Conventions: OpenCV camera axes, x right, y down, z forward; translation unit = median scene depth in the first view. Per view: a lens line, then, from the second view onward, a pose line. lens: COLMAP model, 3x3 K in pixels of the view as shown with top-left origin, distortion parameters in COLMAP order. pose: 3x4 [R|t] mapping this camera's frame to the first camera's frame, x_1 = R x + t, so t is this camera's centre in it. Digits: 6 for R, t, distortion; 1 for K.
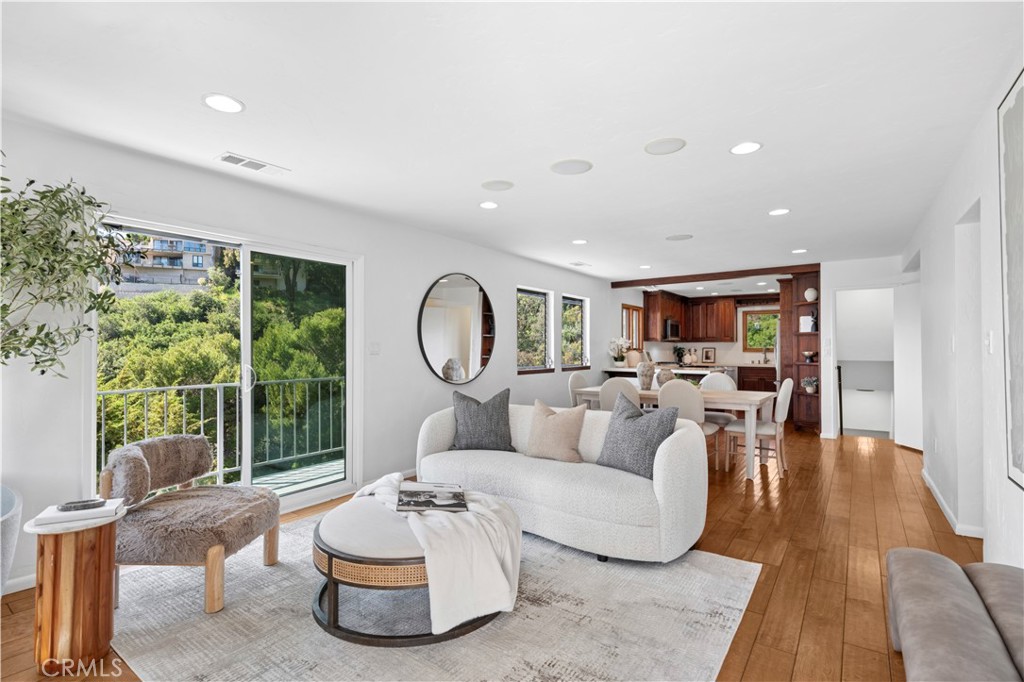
lens RADIAL K [[461.3, 0, 517.0], [0, 461.3, 342.6], [0, 0, 1]] dist [-0.004065, 0.000738]
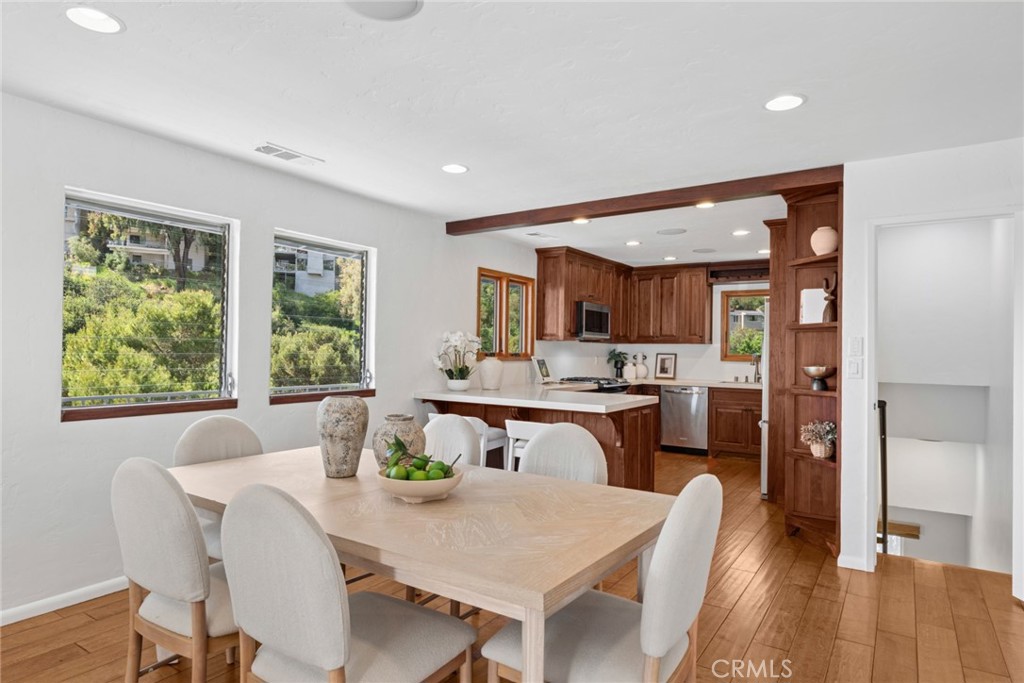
lens RADIAL K [[584.6, 0, 509.0], [0, 584.6, 342.3], [0, 0, 1]] dist [-0.002393, 0.000539]
pose [[0.998988, 0.012795, 0.043112, 0.228199], [-0.012791, 0.999918, -0.000353, 0.000150], [-0.043113, -0.000199, 0.999070, 0.327815]]
